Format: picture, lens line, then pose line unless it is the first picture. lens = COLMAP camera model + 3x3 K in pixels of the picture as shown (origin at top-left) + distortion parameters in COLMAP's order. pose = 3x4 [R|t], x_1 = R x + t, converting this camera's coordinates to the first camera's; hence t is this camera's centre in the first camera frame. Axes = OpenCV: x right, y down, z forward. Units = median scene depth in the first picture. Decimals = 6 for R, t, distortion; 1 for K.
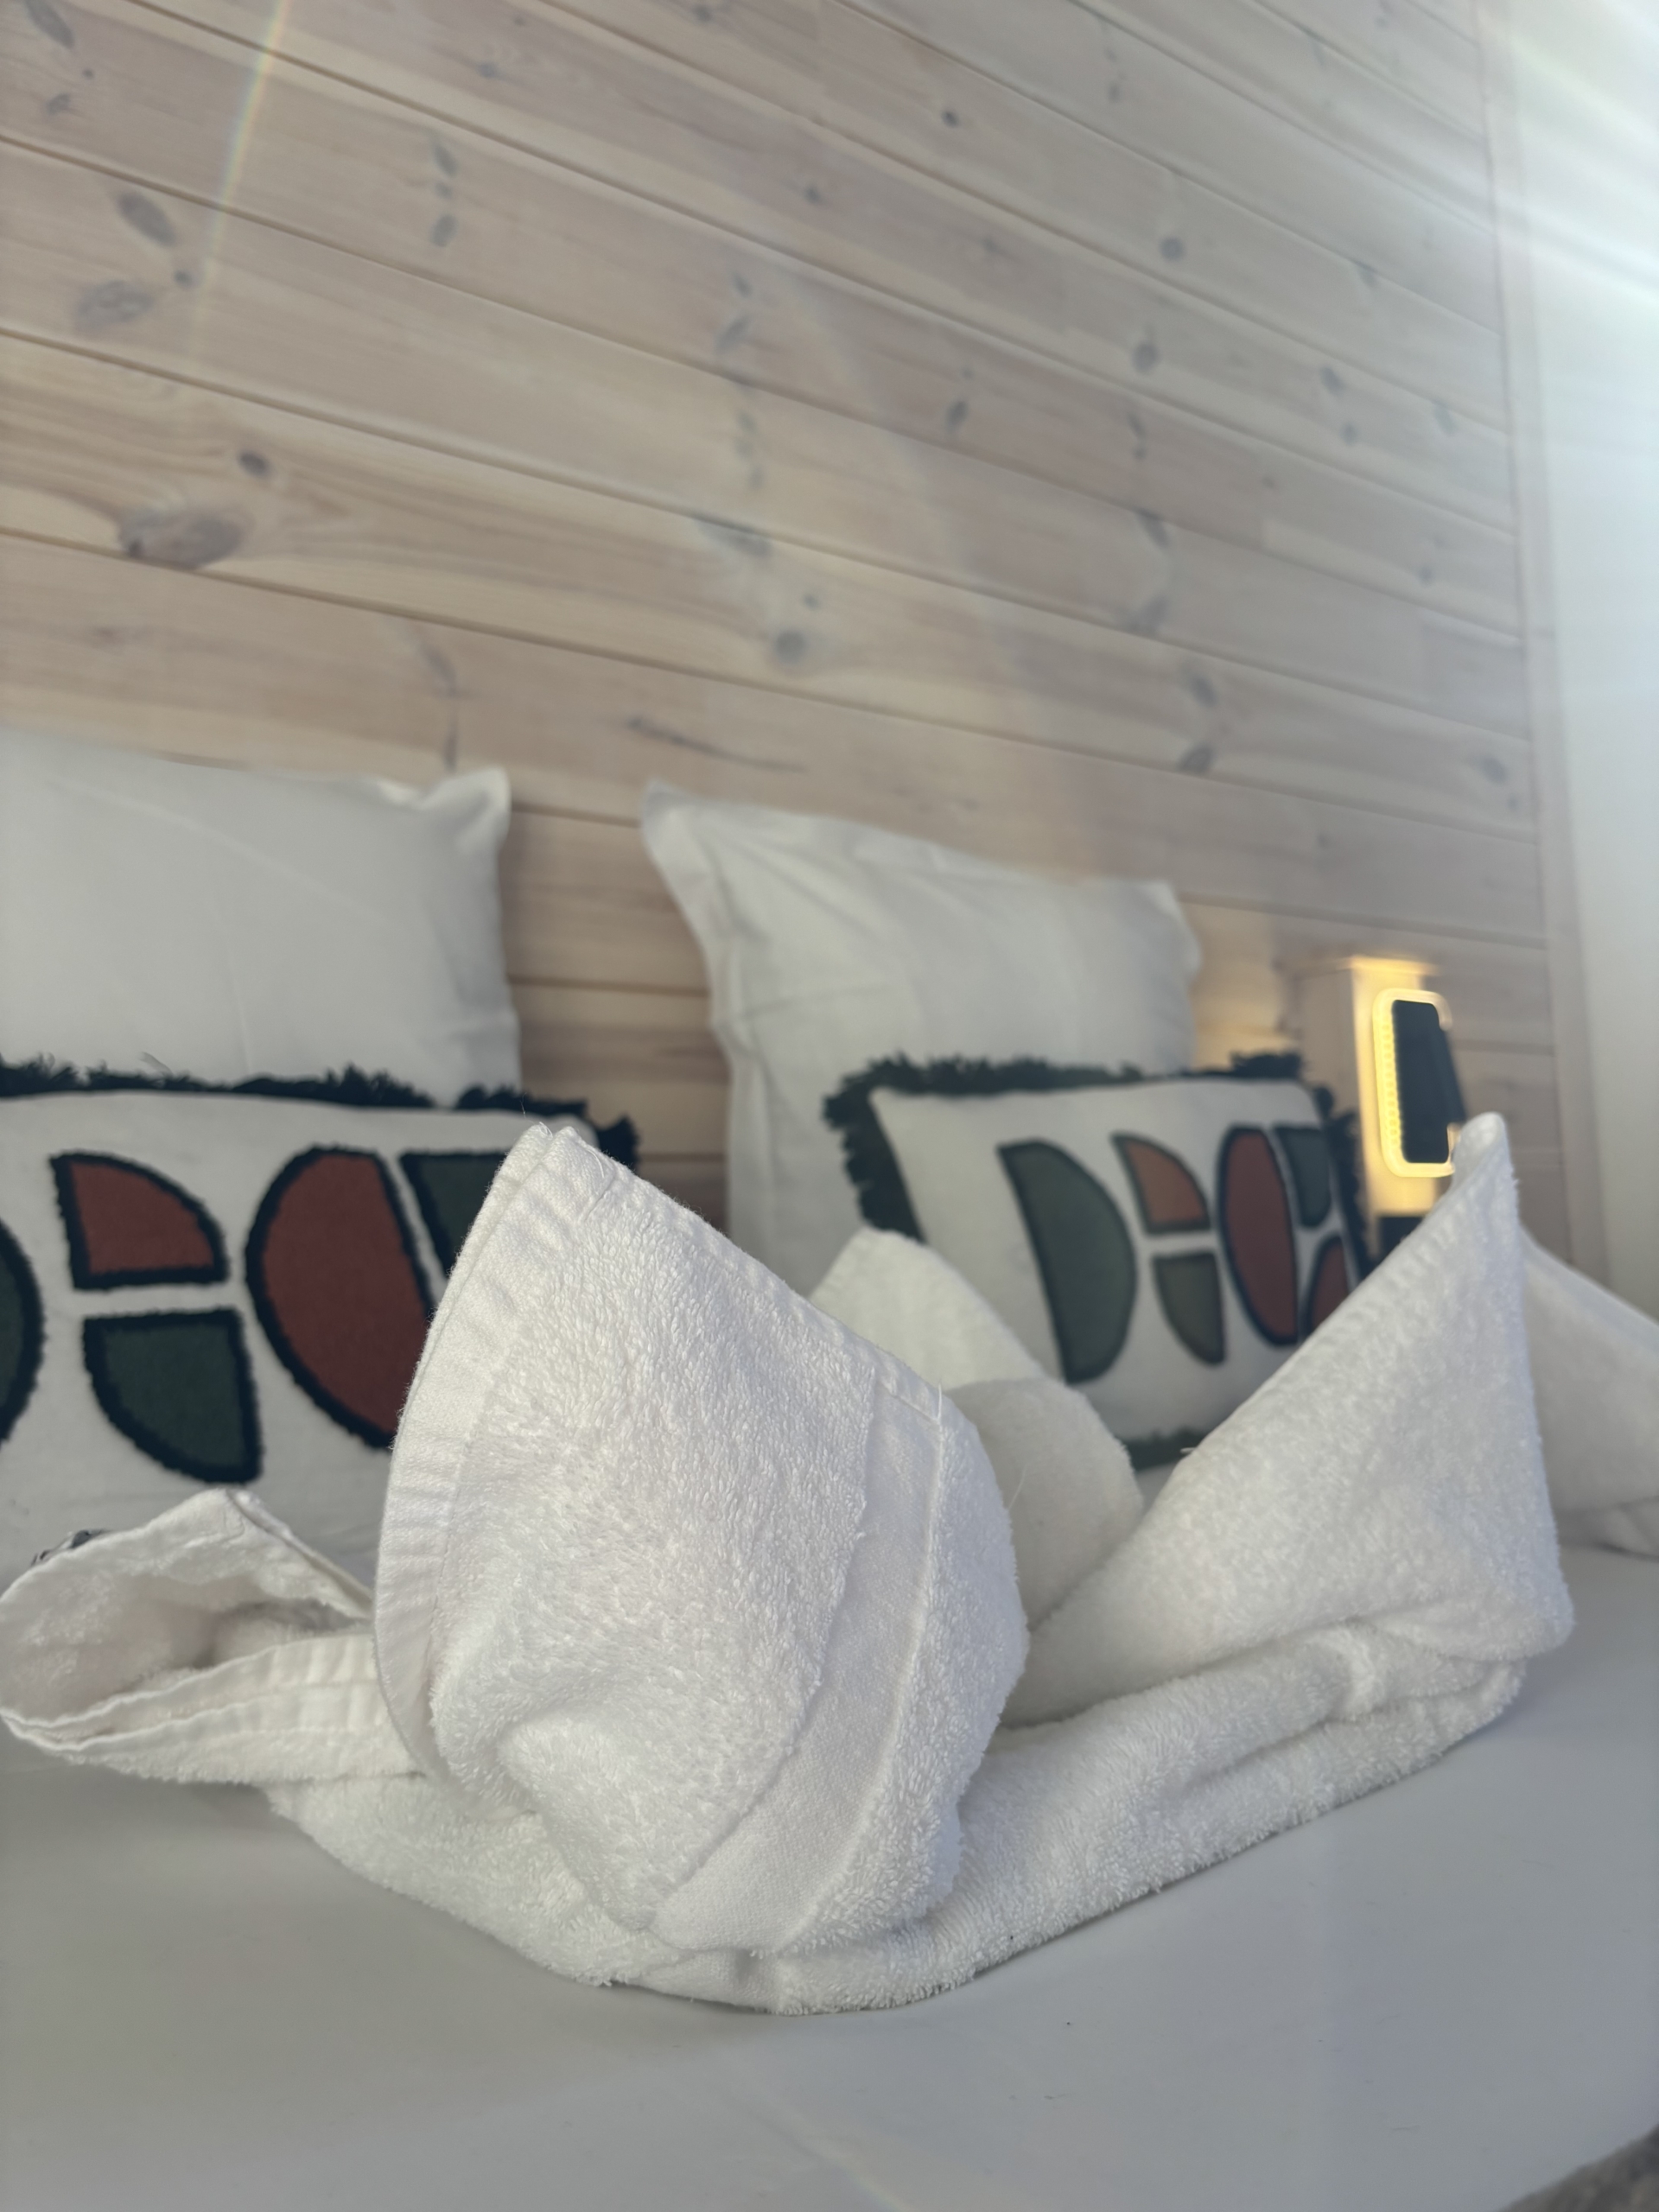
lens RADIAL K [[1692.3, 0, 824.9], [0, 1692.3, 1100.6], [0, 0, 1]] dist [0.023261, -0.019150]
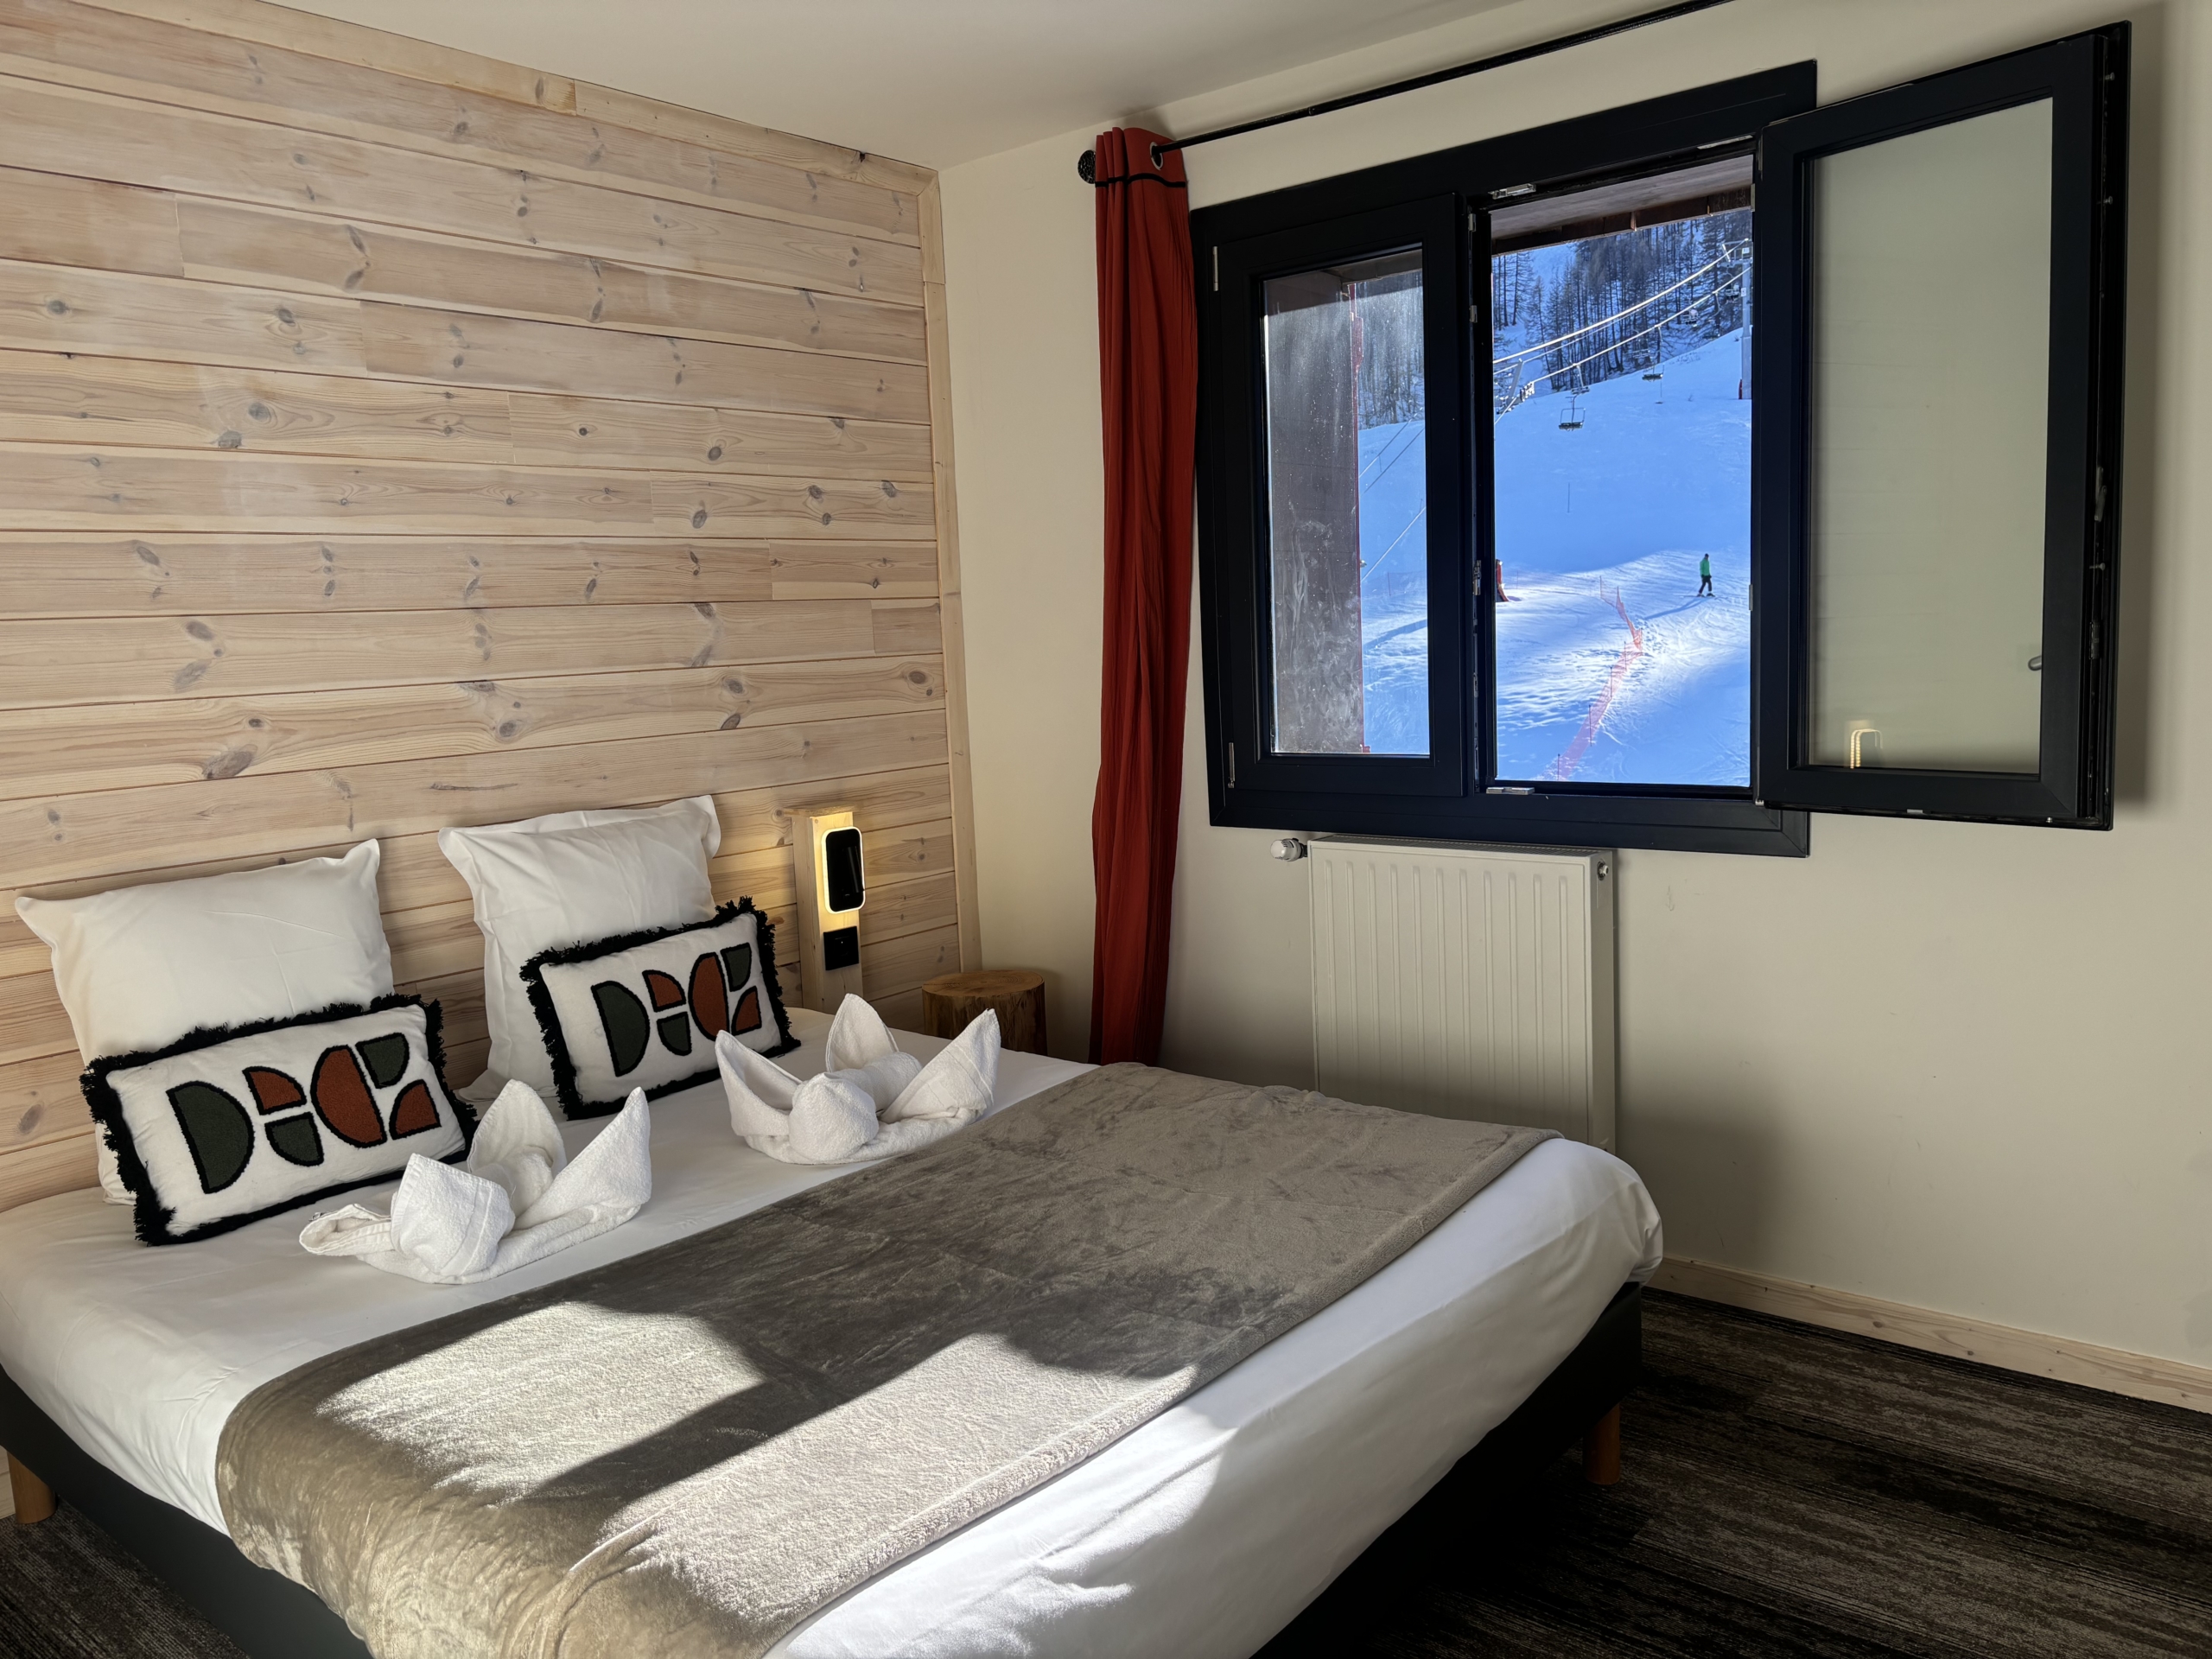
lens RADIAL K [[1692.3, 0, 1111.3], [0, 1692.3, 813.5], [0, 0, 1]] dist [0.023261, -0.019150]
pose [[0.971507, -0.030698, 0.235017, 0.274336], [-0.017331, 0.979721, 0.199613, -0.769892], [-0.236378, -0.197999, 0.951274, -1.623521]]
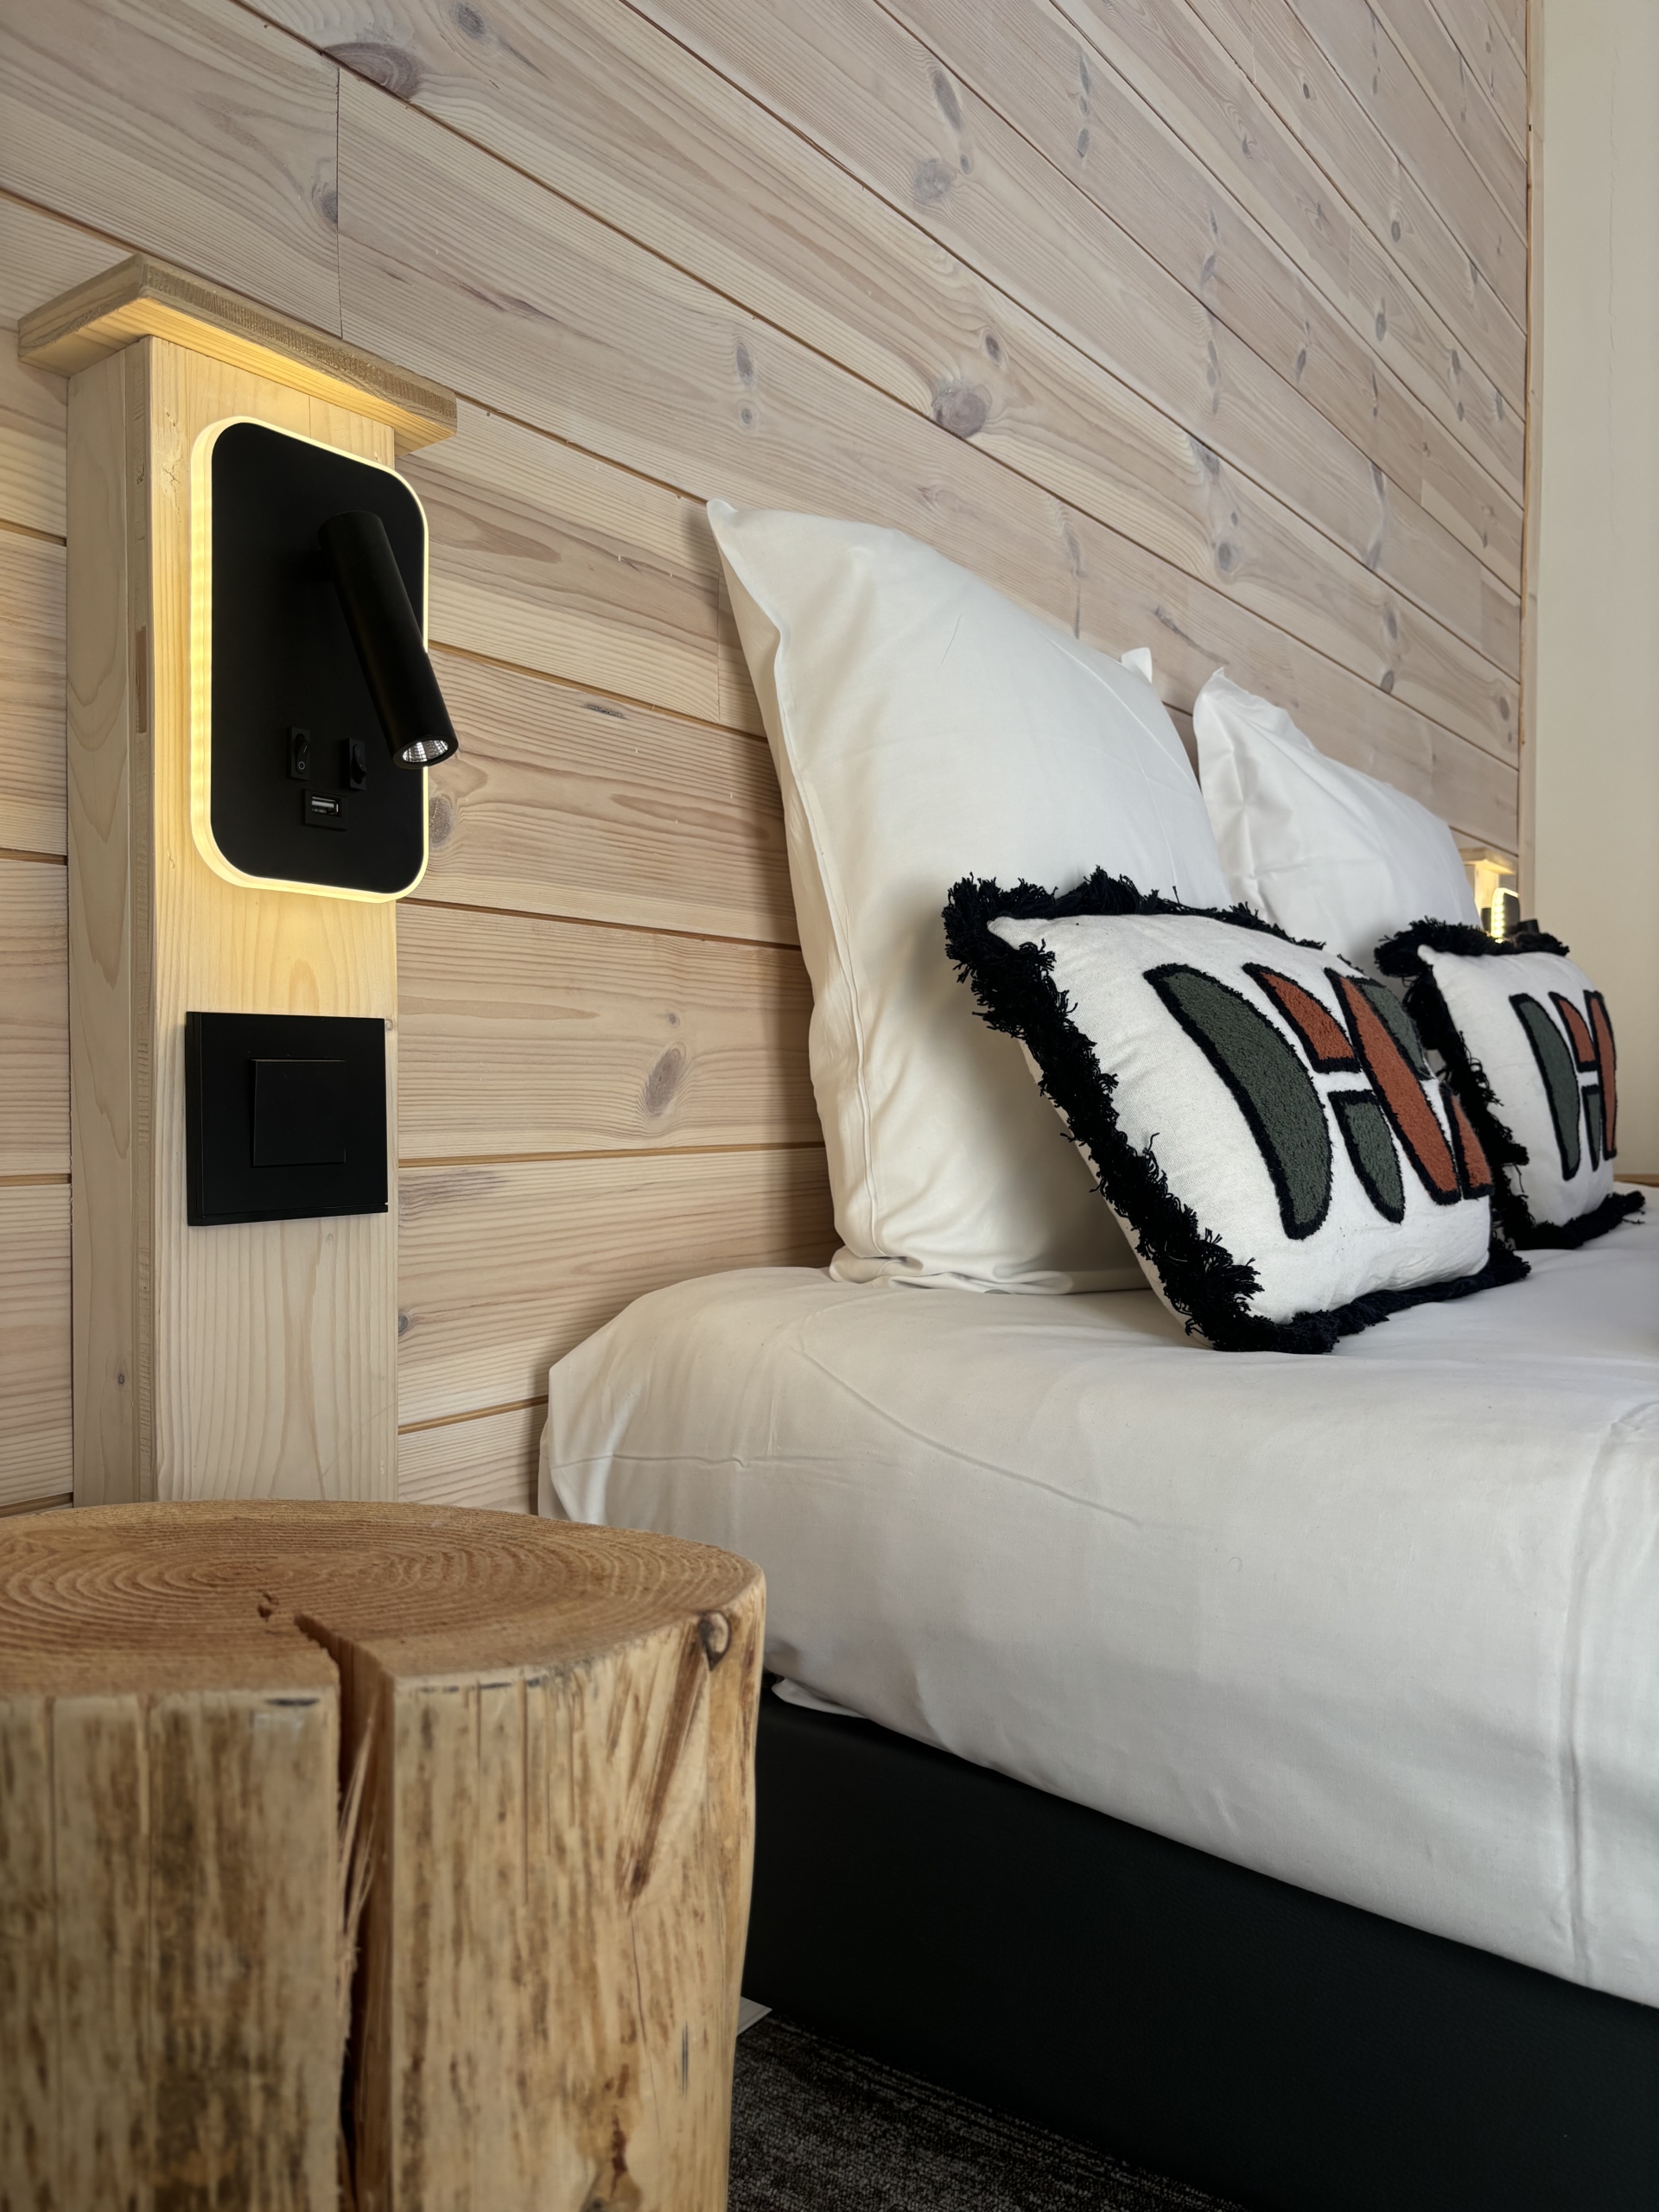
lens RADIAL K [[1692.3, 0, 816.6], [0, 1692.3, 1106.7], [0, 0, 1]] dist [0.023261, -0.019150]
pose [[0.950818, 0.039822, 0.307180, -0.792408], [-0.069234, 0.993934, 0.085449, 0.034983], [-0.301914, -0.102513, 0.947807, -0.075034]]
